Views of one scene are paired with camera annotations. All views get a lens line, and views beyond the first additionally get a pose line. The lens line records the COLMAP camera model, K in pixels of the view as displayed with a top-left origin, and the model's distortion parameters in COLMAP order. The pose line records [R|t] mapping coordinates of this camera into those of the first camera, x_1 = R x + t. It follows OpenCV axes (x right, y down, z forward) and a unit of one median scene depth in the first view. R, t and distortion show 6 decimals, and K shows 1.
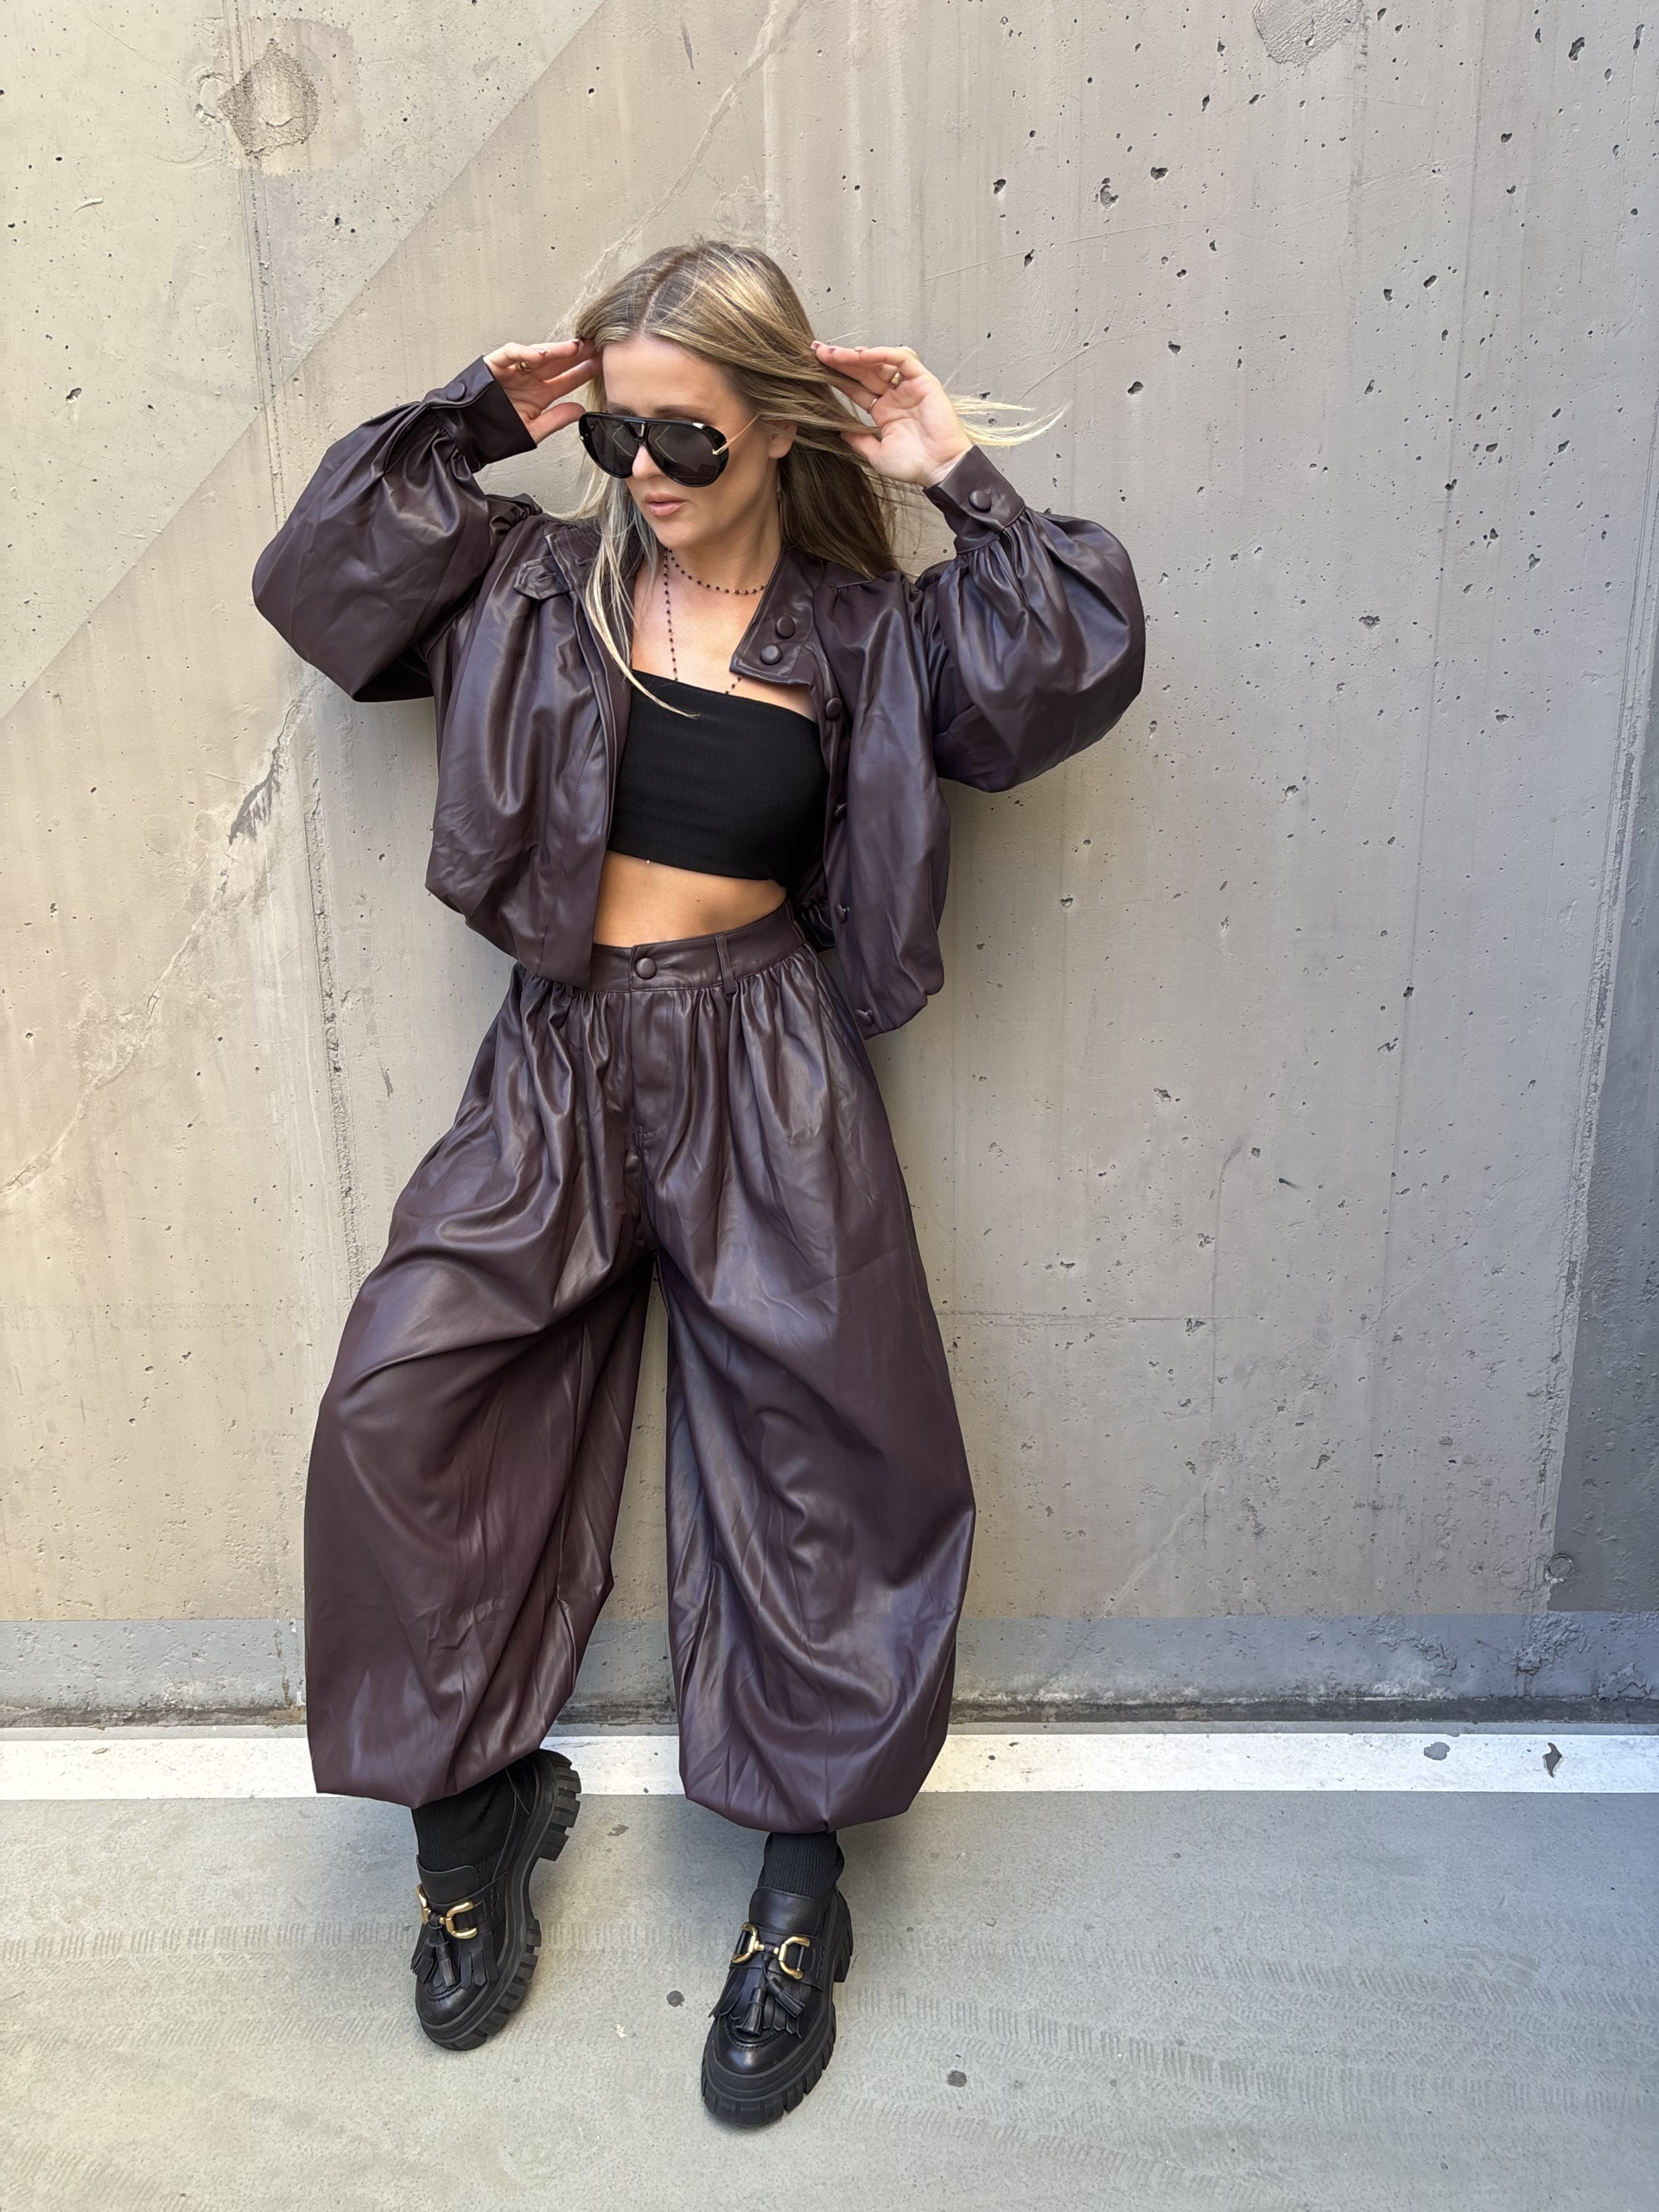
lens RADIAL K [[1700.4, 0, 829.5], [0, 1700.4, 1106.0], [0, 0, 1]] dist [0.055130, -0.069269]
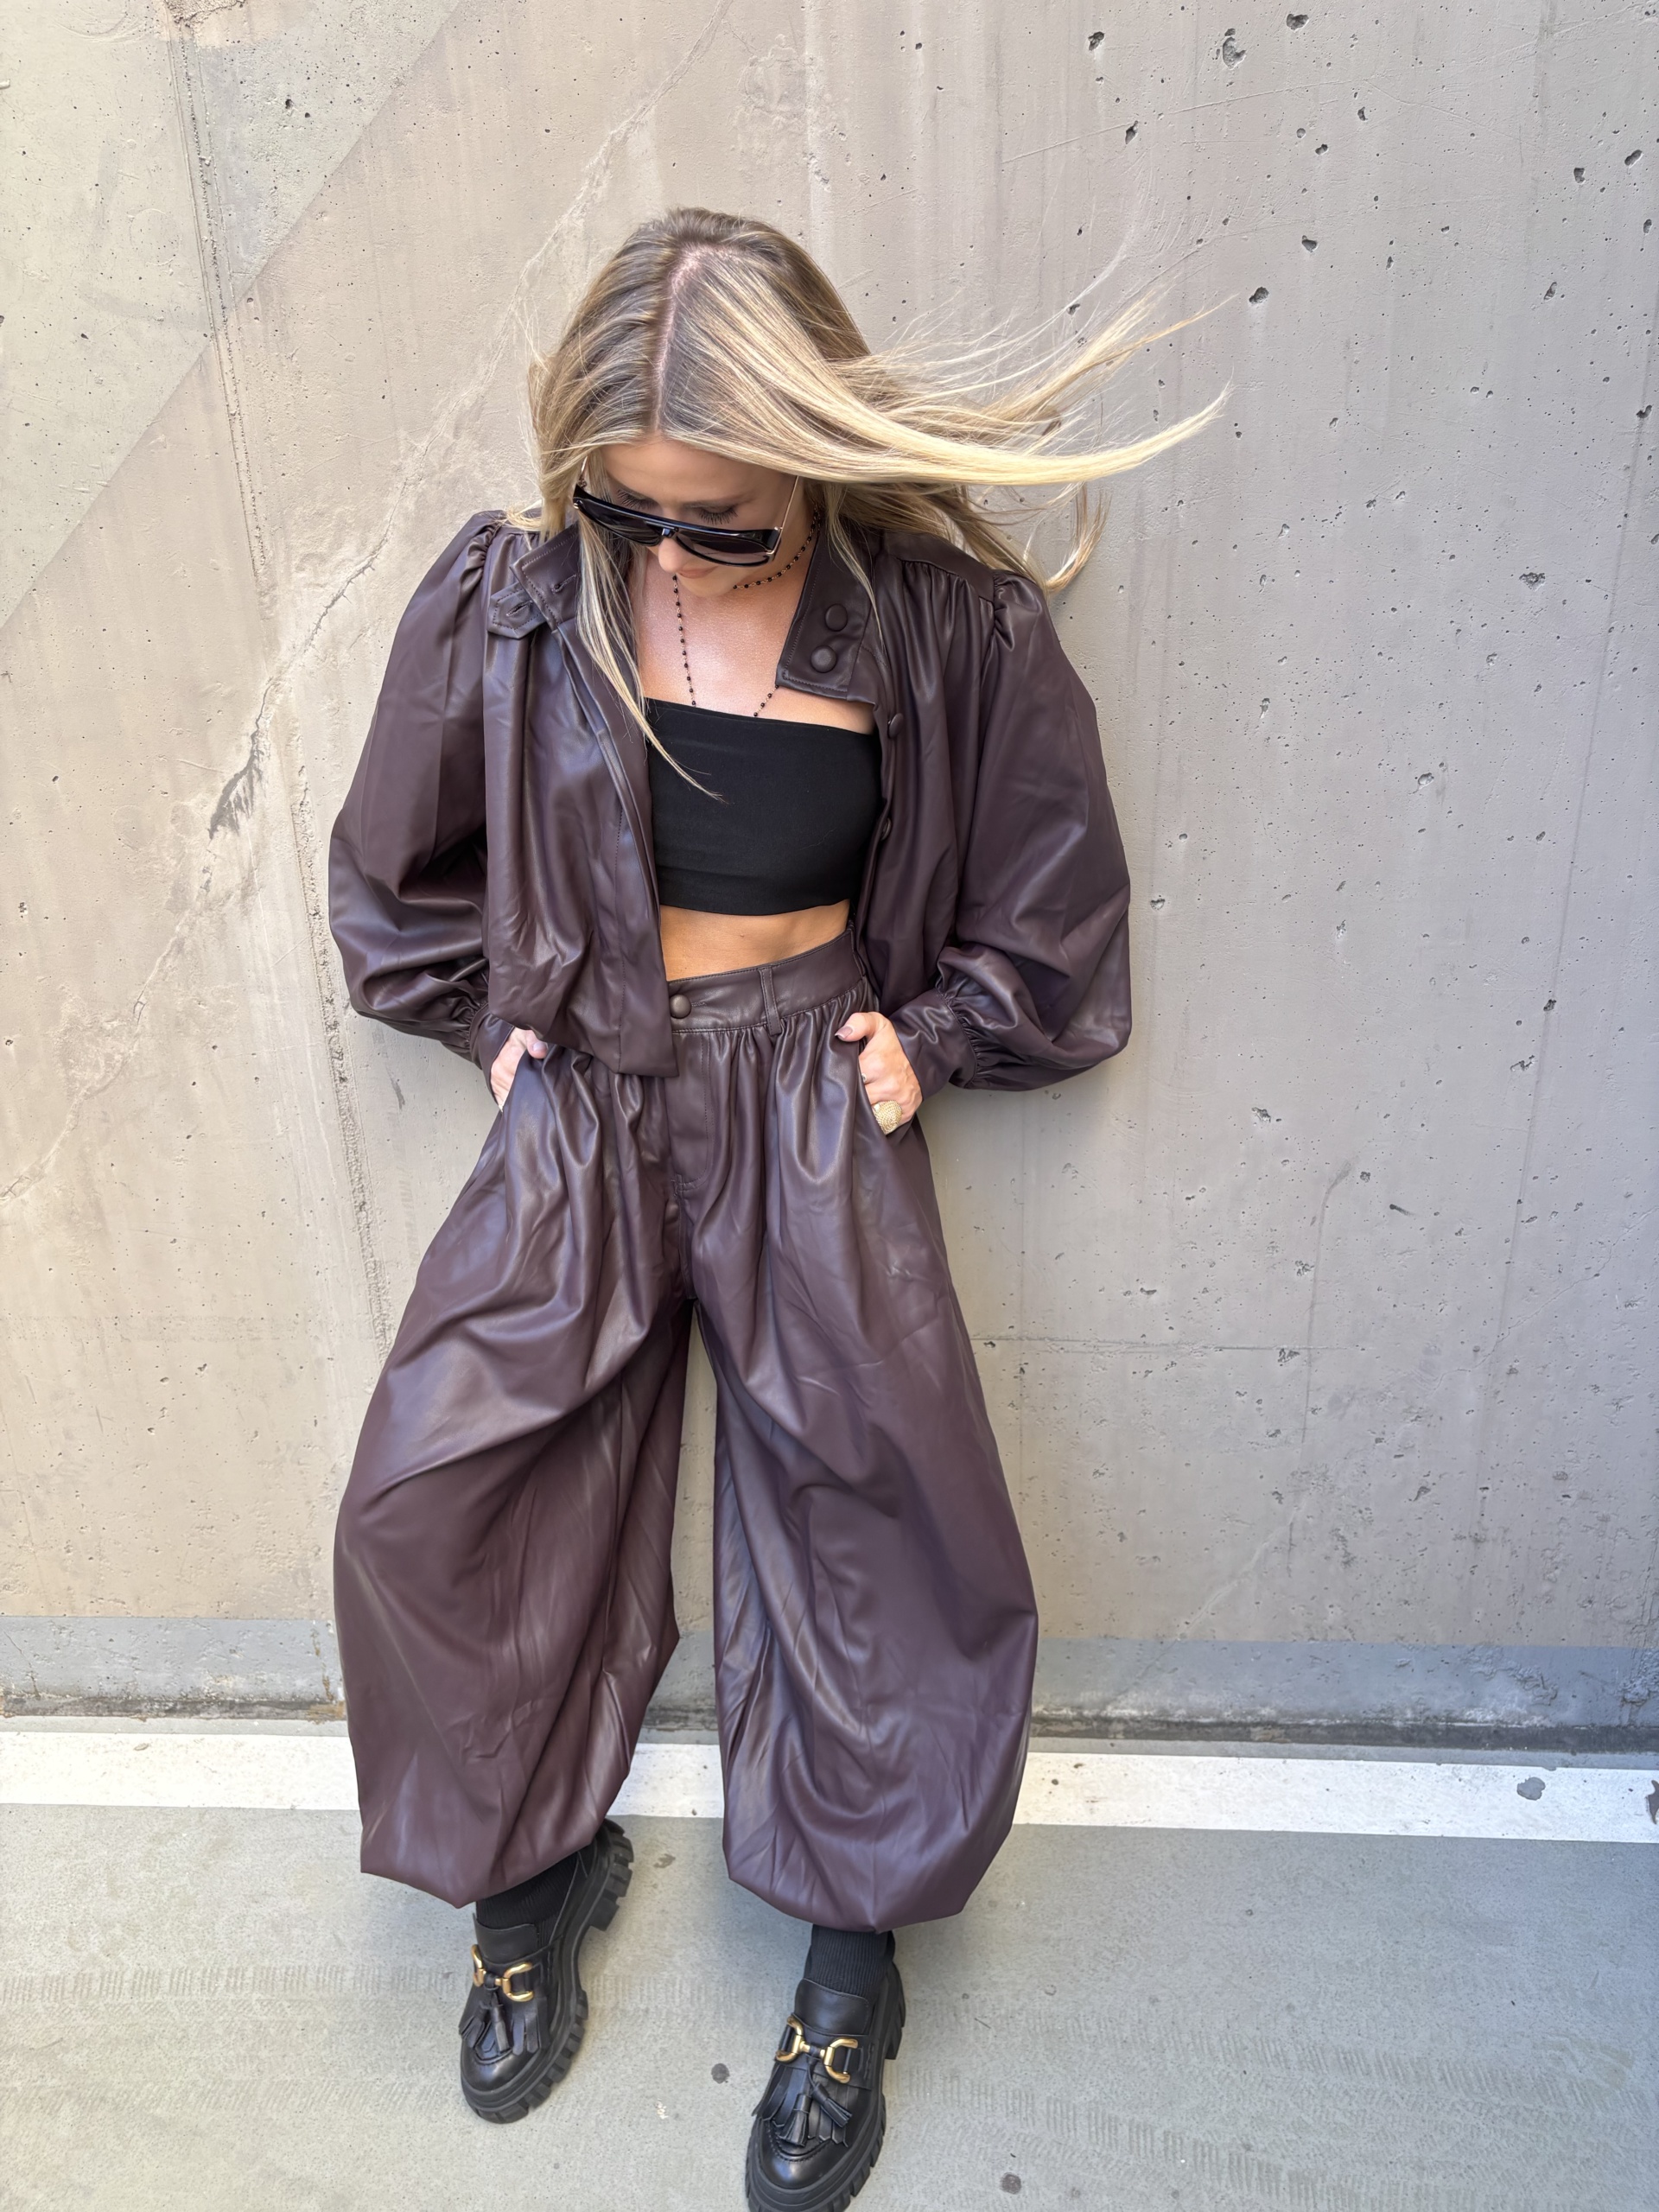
lens RADIAL K [[1710.7, 0, 827.1], [0, 1710.7, 1120.4], [0, 0, 1]] dist [0.055902, -0.075135]
pose [[0.998937, 0.004496, -0.045866, 0.011692], [0.002229, 0.989352, 0.145528, -0.143287], [0.046032, -0.145475, 0.988290, 0.114090]]
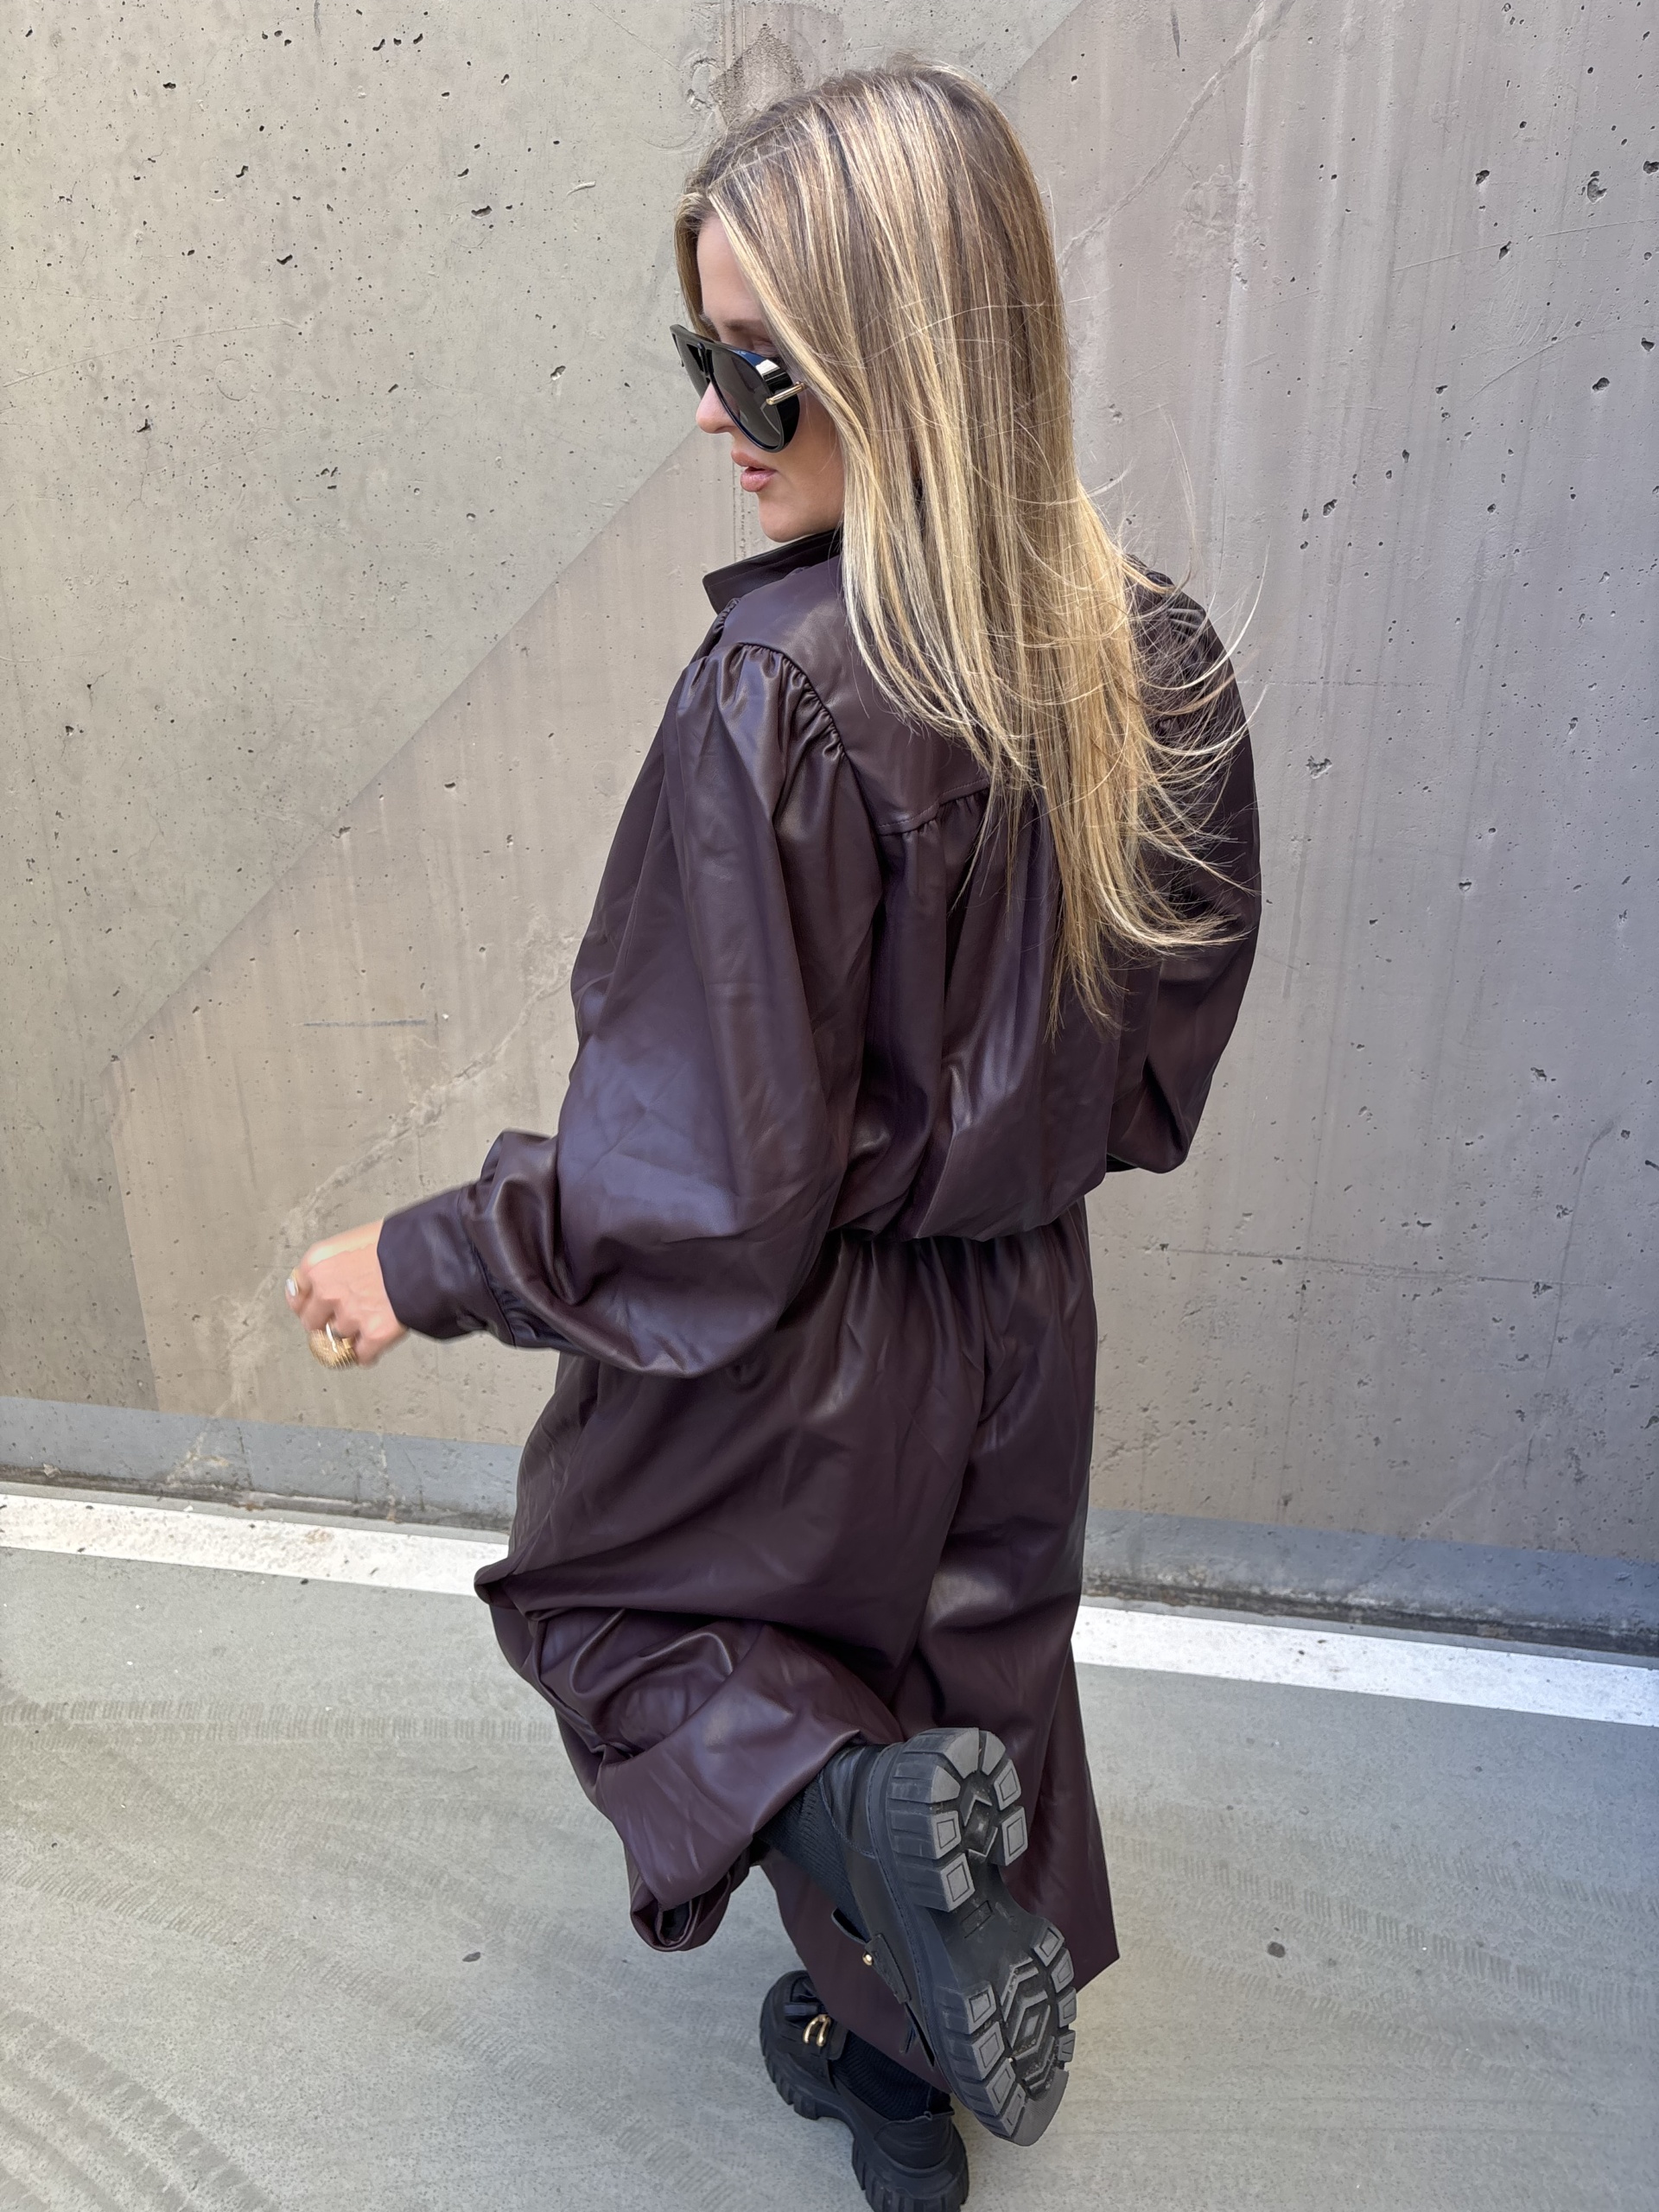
lens RADIAL K [[1699.4, 0, 841.9], [0, 1699.4, 1093.3], [0, 0, 1]] dist [0.041384, -0.048326]
pose [[0.989658, 0.070953, -0.124673, -0.097483], [-0.054182, 0.989619, 0.133110, -0.117325], [0.132823, -0.124979, 0.983228, -0.075687]]
